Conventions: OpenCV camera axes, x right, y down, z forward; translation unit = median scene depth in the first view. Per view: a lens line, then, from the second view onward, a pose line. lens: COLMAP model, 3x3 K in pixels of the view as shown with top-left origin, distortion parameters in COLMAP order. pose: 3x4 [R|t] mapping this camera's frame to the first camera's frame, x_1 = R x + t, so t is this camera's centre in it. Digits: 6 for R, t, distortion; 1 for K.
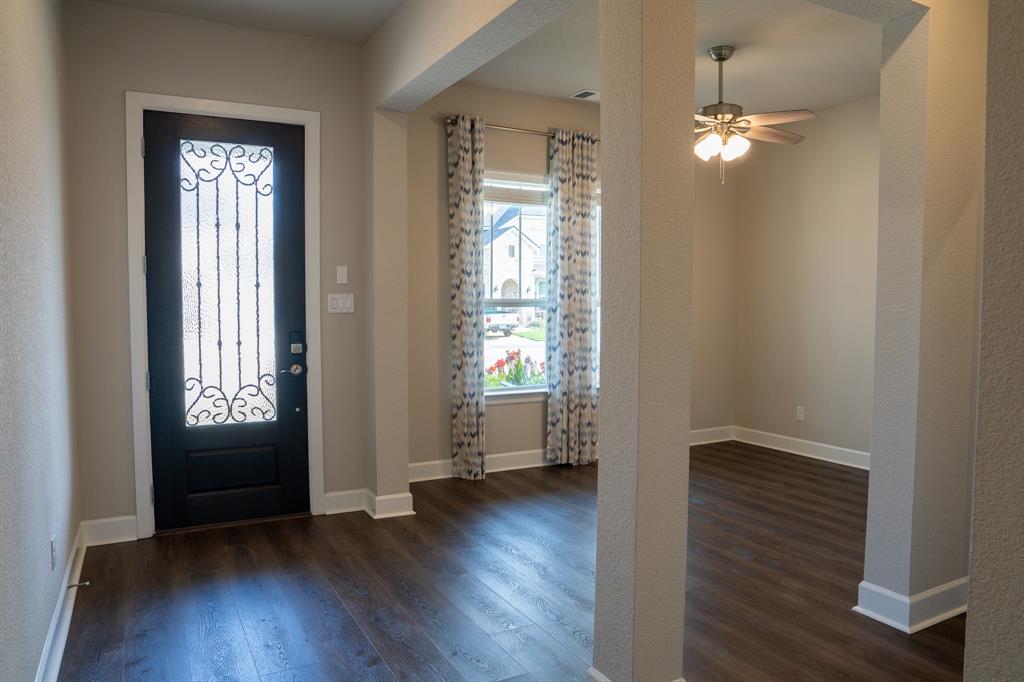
lens RADIAL K [[689.0, 0, 503.6], [0, 689.0, 343.0], [0, 0, 1]] dist [-0.018002, 0.021041]
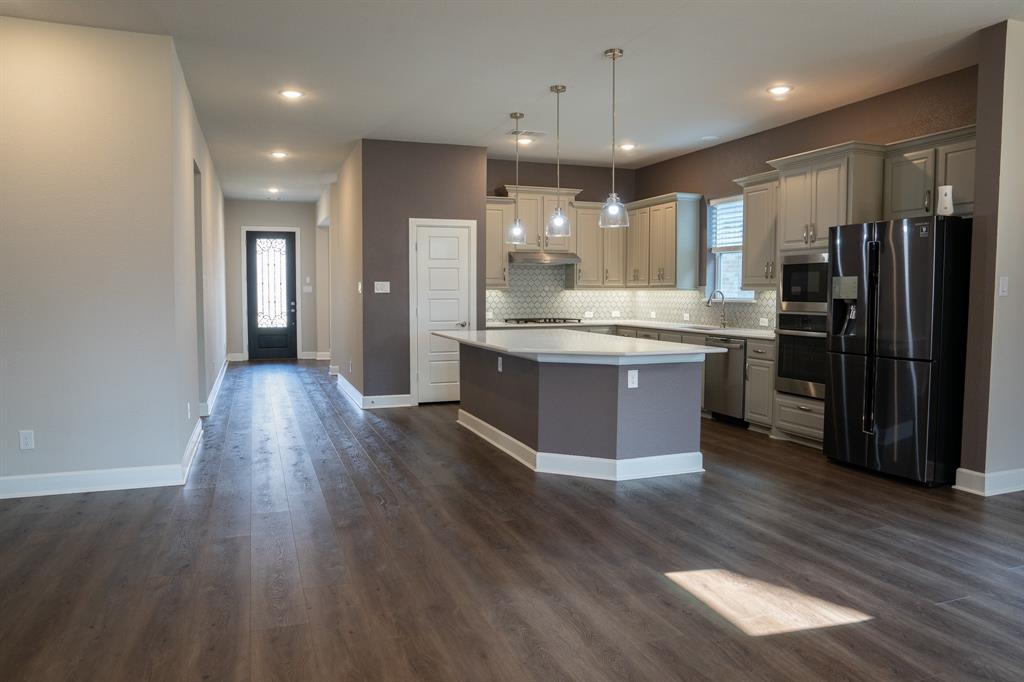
lens RADIAL K [[689.0, 0, 510.4], [0, 689.0, 338.0], [0, 0, 1]] dist [-0.018002, 0.021041]
pose [[0.993188, 0.014292, -0.115644, 1.039562], [-0.012308, 0.999765, 0.017853, 0.095355], [0.115872, -0.016308, 0.993130, -1.977193]]
